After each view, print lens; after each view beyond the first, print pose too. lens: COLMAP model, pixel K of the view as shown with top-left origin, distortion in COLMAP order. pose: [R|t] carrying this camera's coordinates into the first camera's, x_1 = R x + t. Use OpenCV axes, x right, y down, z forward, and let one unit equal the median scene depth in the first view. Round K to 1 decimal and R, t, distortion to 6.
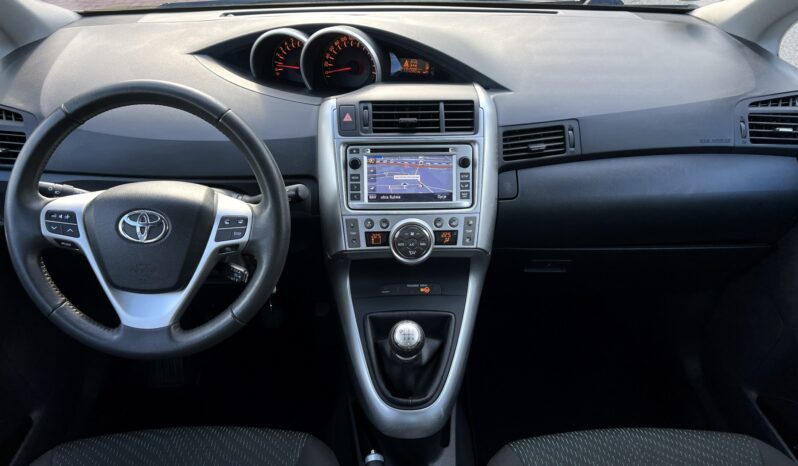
lens RADIAL K [[615.9, 0, 400.6], [0, 615.9, 239.6], [0, 0, 1]] dist [0.061388, -0.069189]
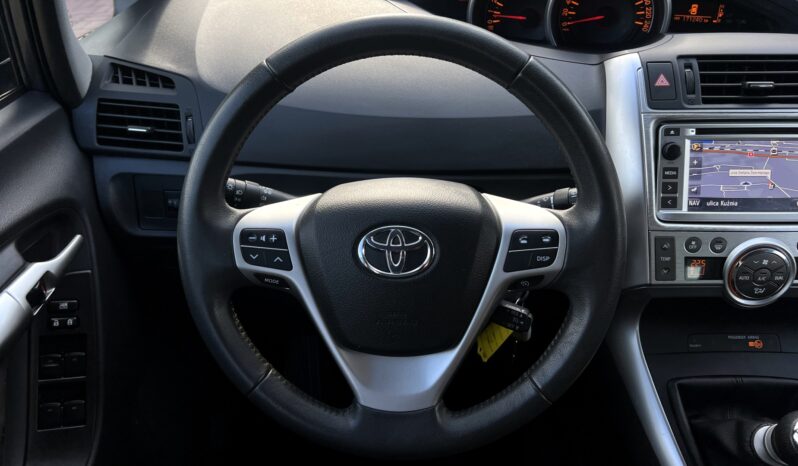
lens RADIAL K [[615.9, 0, 406.9], [0, 615.9, 234.0], [0, 0, 1]] dist [0.061388, -0.069189]
pose [[0.998317, 0.015809, -0.055797, -0.311945], [-0.015261, 0.999831, 0.010237, -0.038681], [0.055949, -0.009368, 0.998390, 0.326828]]
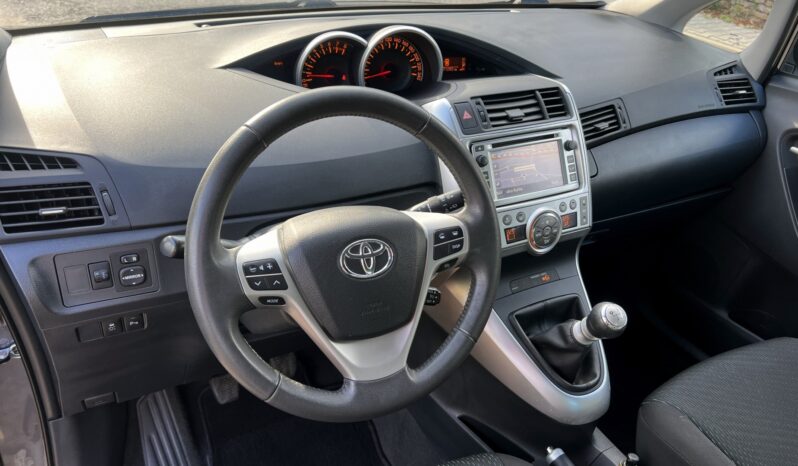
lens RADIAL K [[615.9, 0, 395.8], [0, 615.9, 239.7], [0, 0, 1]] dist [0.061388, -0.069189]
pose [[0.890828, -0.184771, 0.415072, -0.609989], [0.198622, 0.980025, 0.009980, -0.039719], [-0.408625, 0.073552, 0.909734, 0.187959]]
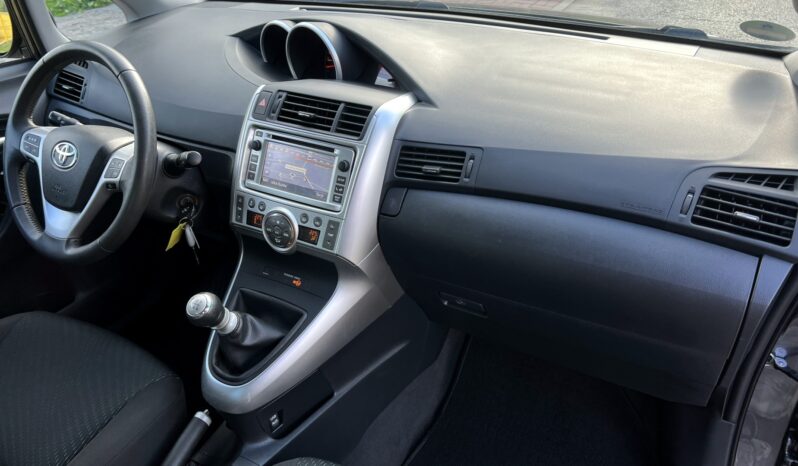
lens RADIAL K [[615.9, 0, 401.6], [0, 615.9, 239.7], [0, 0, 1]] dist [0.061388, -0.069189]
pose [[0.849077, 0.254956, -0.462673, 0.664934], [-0.267227, 0.962797, 0.040147, -0.076221], [0.455696, 0.089551, 0.885620, 0.183623]]
